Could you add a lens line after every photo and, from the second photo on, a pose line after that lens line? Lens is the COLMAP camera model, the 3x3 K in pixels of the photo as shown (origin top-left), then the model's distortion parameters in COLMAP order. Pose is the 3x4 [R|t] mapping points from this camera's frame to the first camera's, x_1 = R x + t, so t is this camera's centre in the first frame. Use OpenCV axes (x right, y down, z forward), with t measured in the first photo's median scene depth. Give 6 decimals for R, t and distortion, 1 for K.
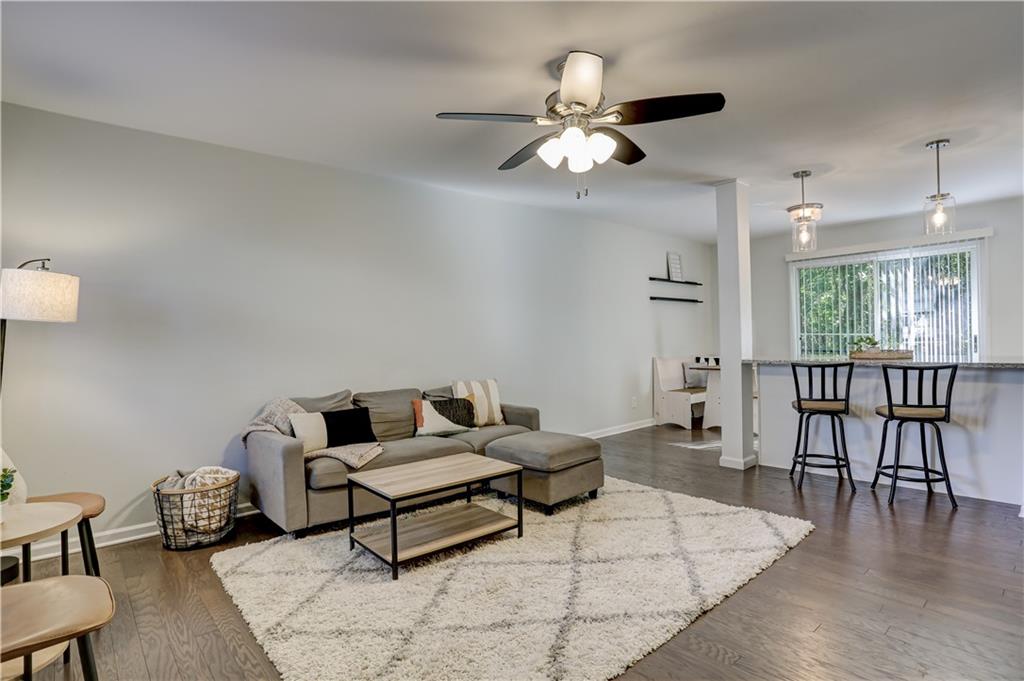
lens RADIAL K [[521.7, 0, 495.0], [0, 521.7, 341.4], [0, 0, 1]] dist [-0.077892, 0.033865]
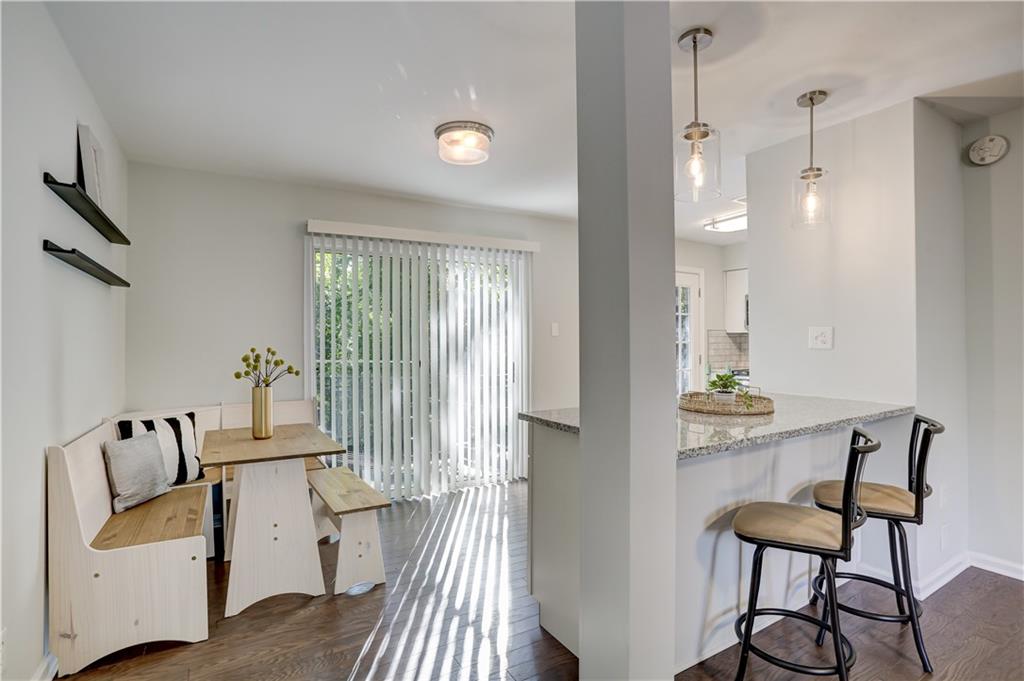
lens RADIAL K [[500.5, 0, 508.4], [0, 500.5, 341.2], [0, 0, 1]] dist [-0.072668, 0.031375]
pose [[0.169543, 0.026846, 0.985157, 0.152728], [0.006026, 0.999582, -0.028276, -0.037338], [-0.985504, 0.010731, 0.169310, 1.300512]]
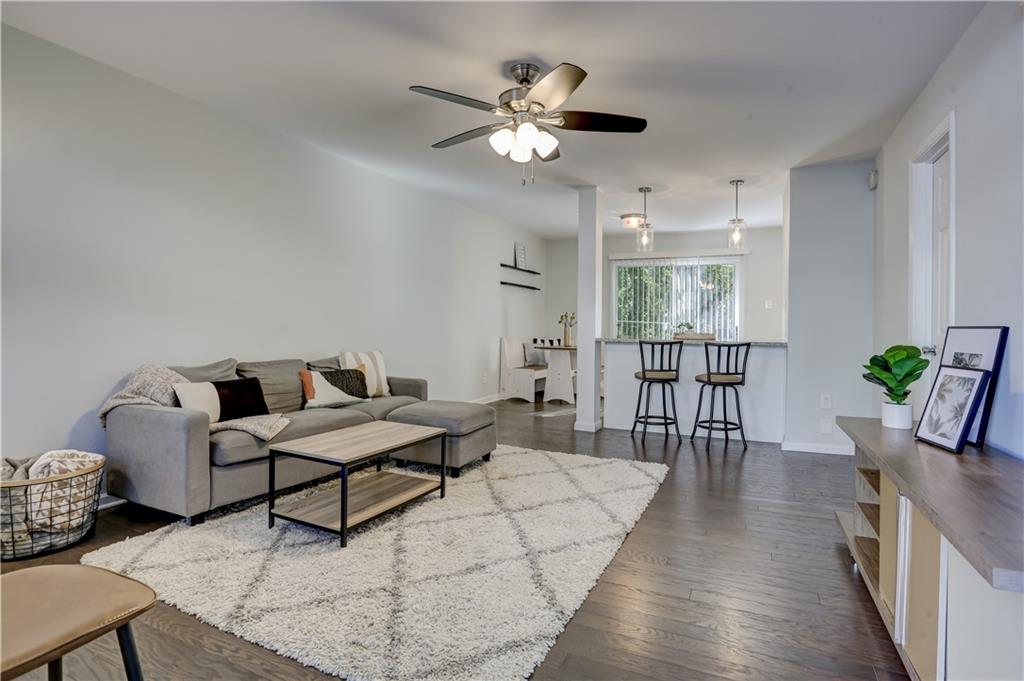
lens RADIAL K [[518.7, 0, 518.6], [0, 518.7, 312.6], [0, 0, 1]] dist [-0.078381, 0.037264]
pose [[0.908296, 0.045448, 0.415853, -0.218763], [-0.033883, 0.998807, -0.035151, 0.030275], [-0.416955, 0.017837, 0.908752, -0.013340]]
